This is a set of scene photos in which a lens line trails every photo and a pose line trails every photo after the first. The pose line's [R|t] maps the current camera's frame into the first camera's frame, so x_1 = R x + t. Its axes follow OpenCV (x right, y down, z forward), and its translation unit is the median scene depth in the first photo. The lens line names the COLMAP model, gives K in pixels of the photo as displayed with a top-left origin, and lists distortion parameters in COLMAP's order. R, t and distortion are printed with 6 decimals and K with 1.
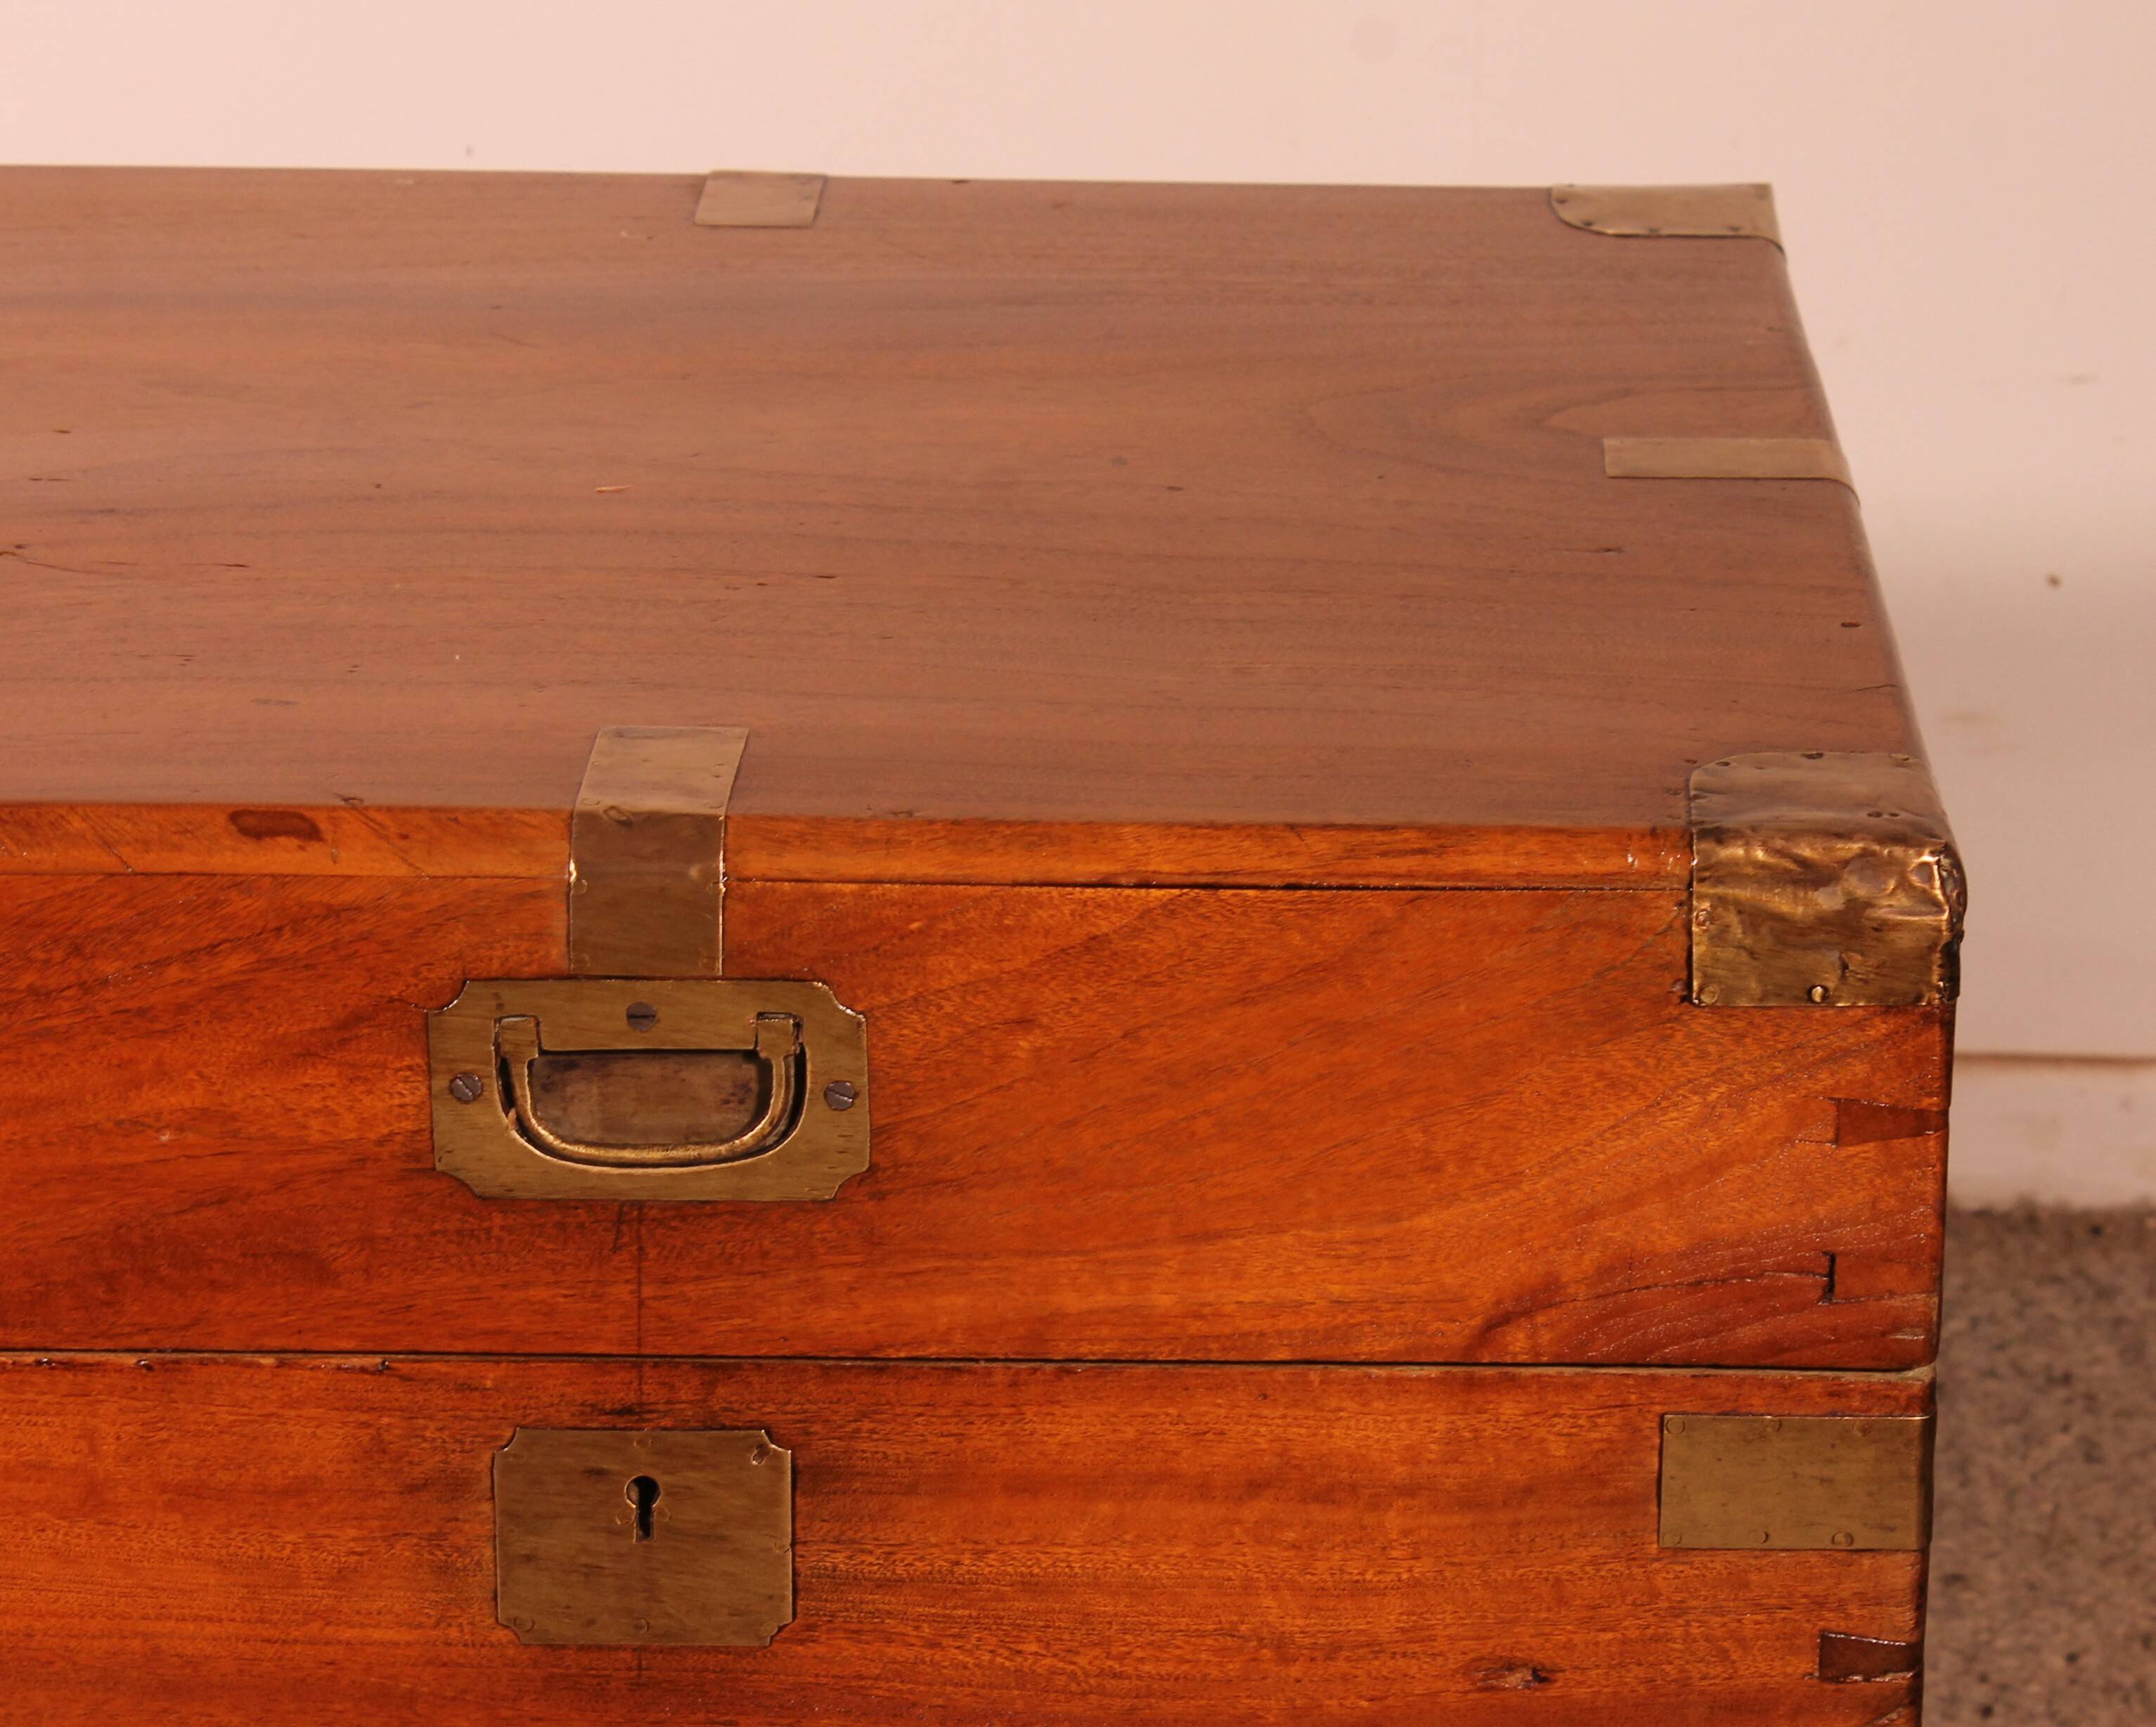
lens RADIAL K [[7679.2, 0, 1283.7], [0, 7679.2, 972.0], [0, 0, 1]] dist [0.115134, 0.000000]
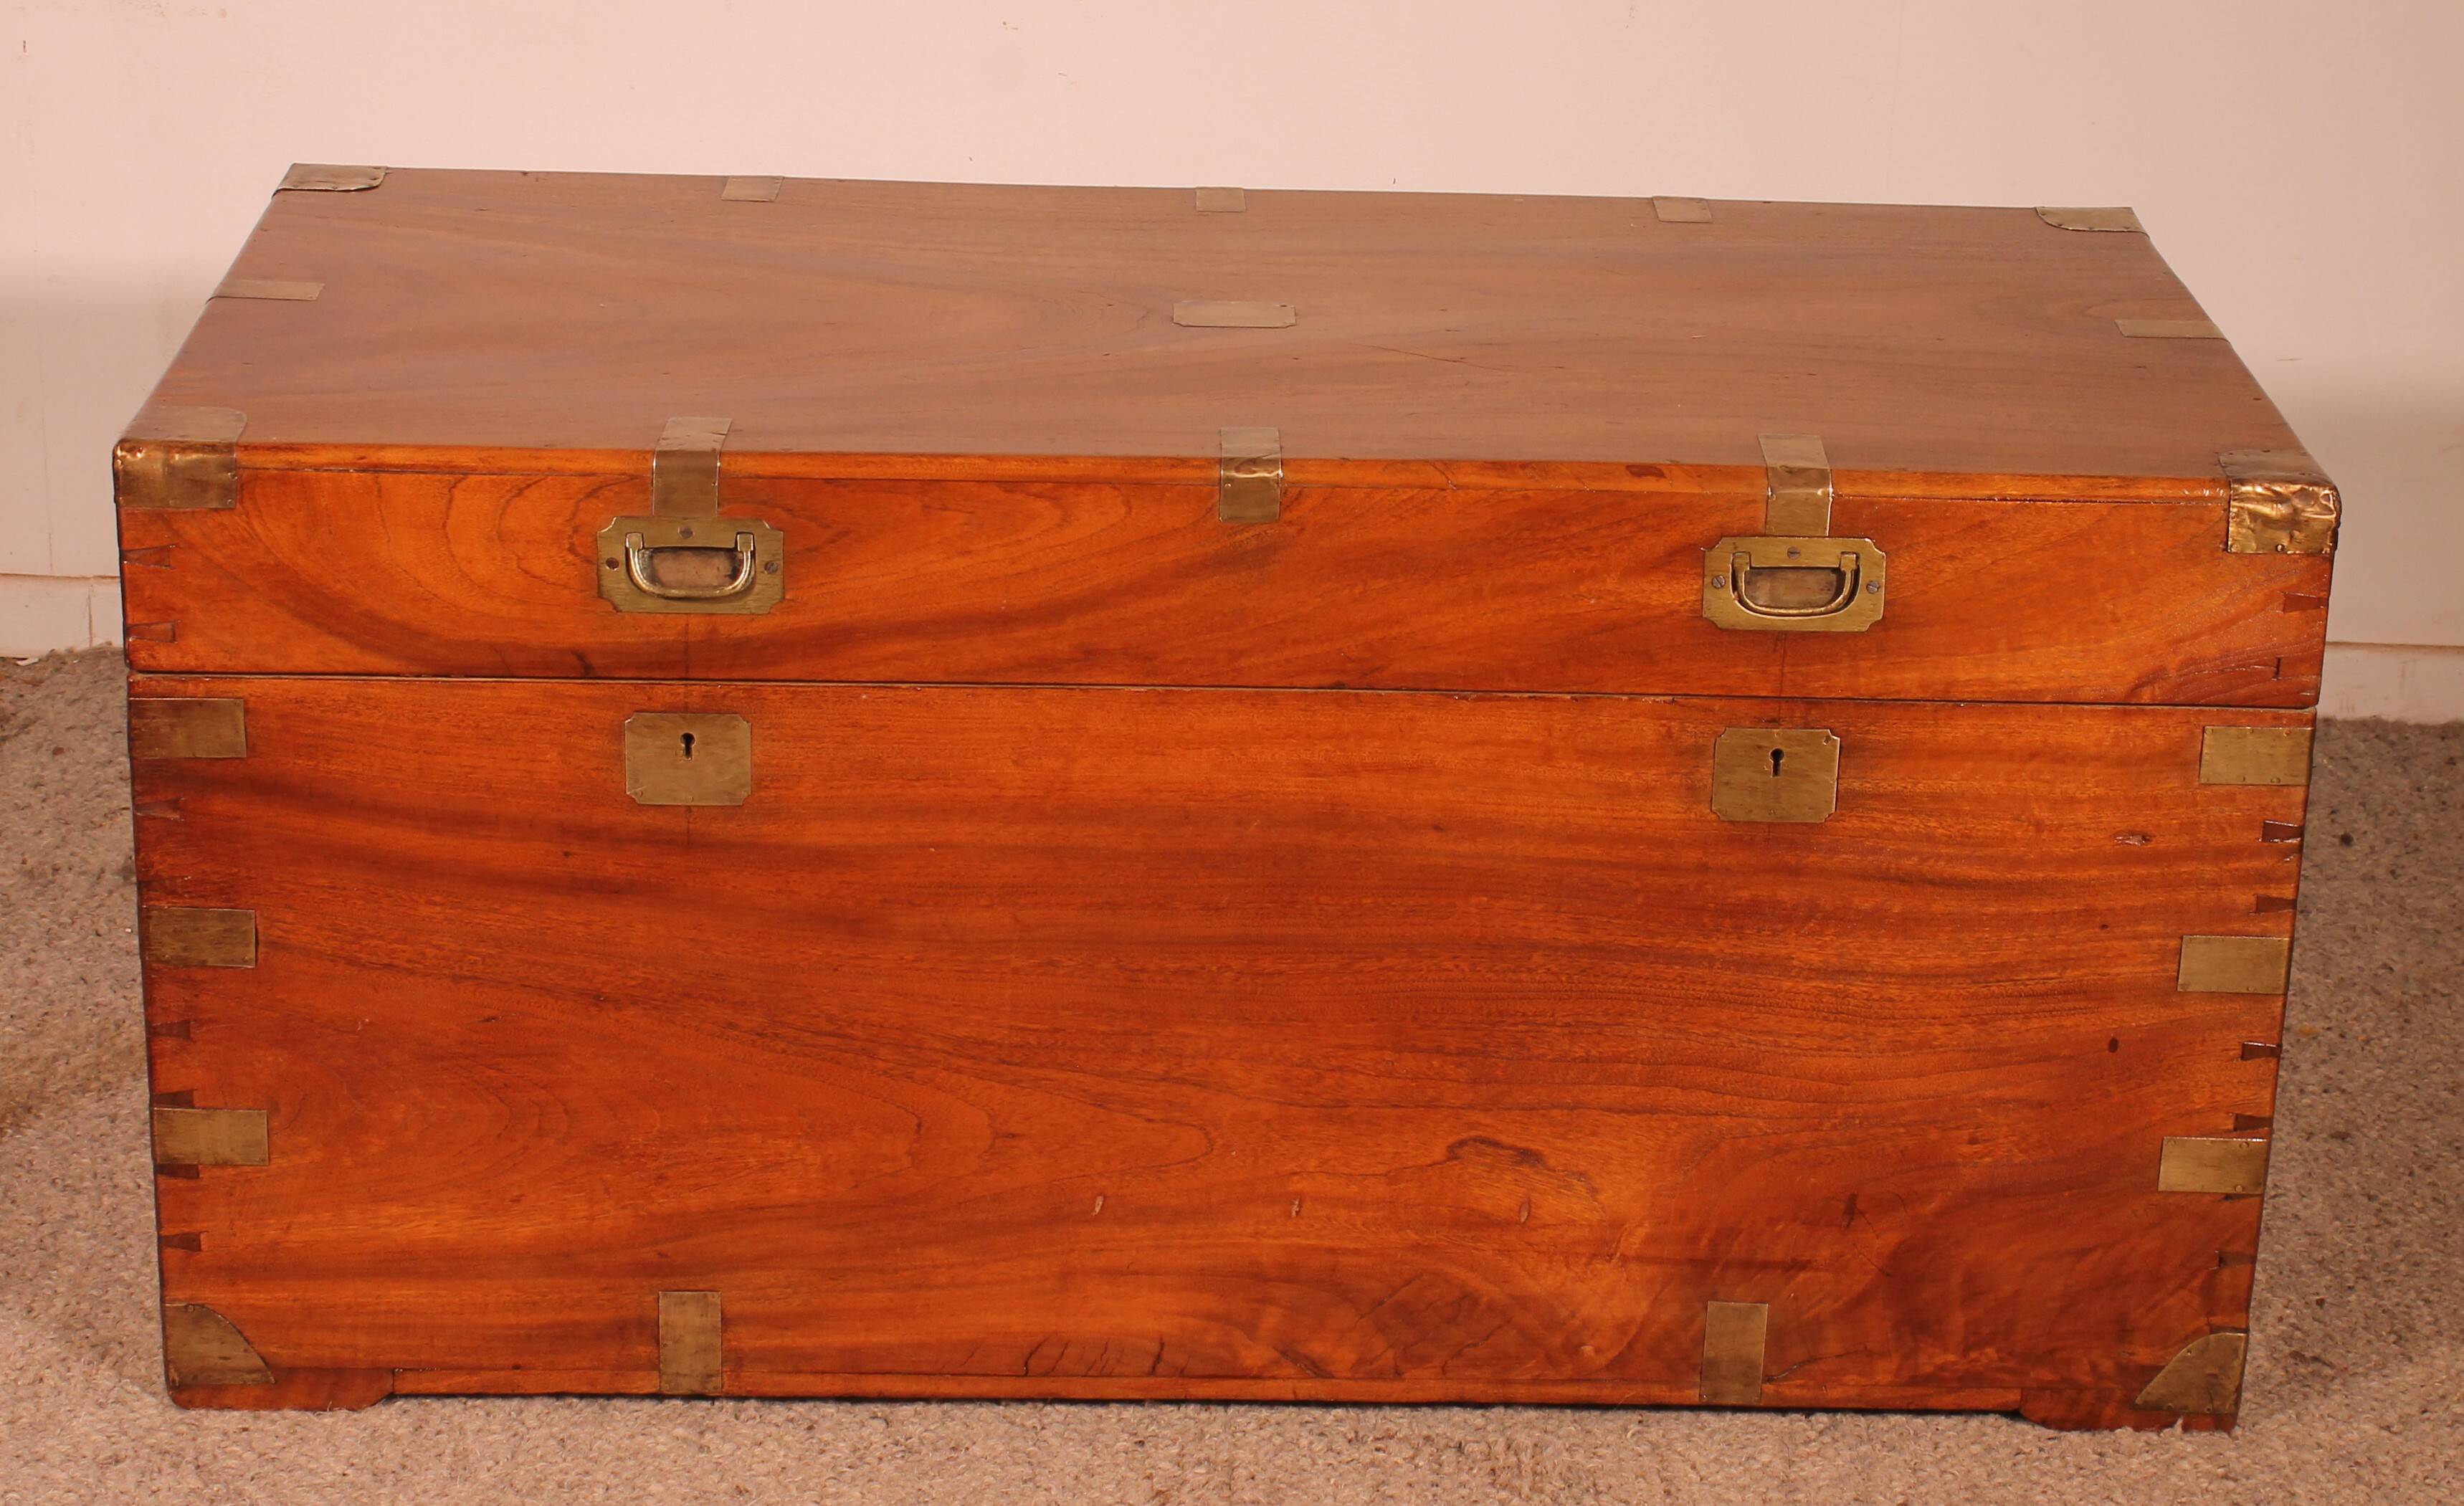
lens RADIAL K [[5160.2, 0, 1341.8], [0, 5160.2, 567.8], [0, 0, 1]] dist [-0.012371, 0.000000]
pose [[0.999261, 0.009533, 0.037250, -0.278854], [-0.008546, 0.999610, -0.026568, 0.053413], [-0.037489, 0.026230, 0.998953, -0.590587]]
